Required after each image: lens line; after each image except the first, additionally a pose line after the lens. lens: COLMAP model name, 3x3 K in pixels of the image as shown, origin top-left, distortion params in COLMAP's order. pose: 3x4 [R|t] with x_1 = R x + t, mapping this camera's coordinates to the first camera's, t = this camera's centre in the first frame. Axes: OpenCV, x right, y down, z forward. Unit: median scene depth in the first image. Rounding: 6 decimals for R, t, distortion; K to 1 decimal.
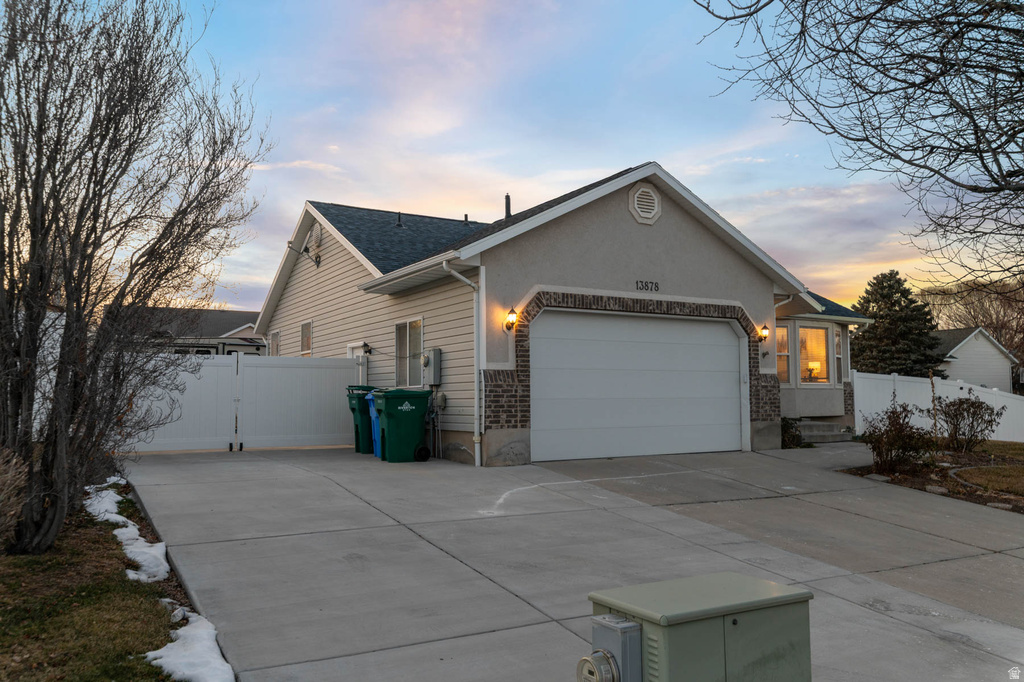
lens RADIAL K [[761.0, 0, 512.0], [0, 761.0, 341.0], [0, 0, 1]] dist [0.001190, 0.000494]
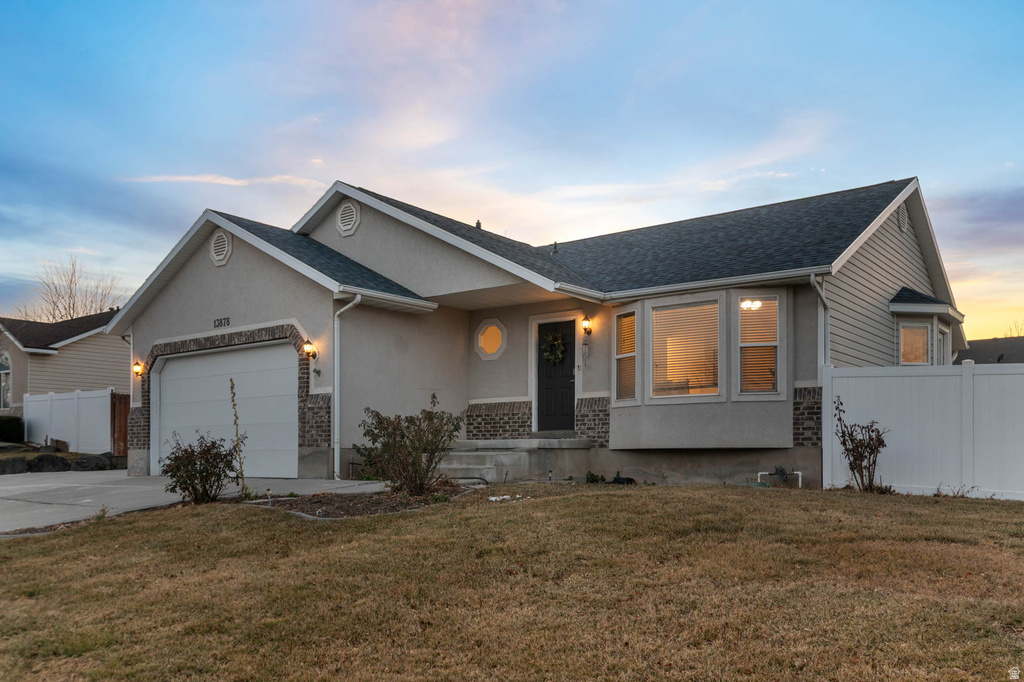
lens RADIAL K [[881.7, 0, 512.0], [0, 881.7, 341.0], [0, 0, 1]] dist [0.003204, 0.000607]
pose [[0.380499, -0.114774, -0.917631, 1.387317], [0.071491, 0.992950, -0.094550, 0.096673], [0.922014, -0.029626, 0.386022, 0.823558]]
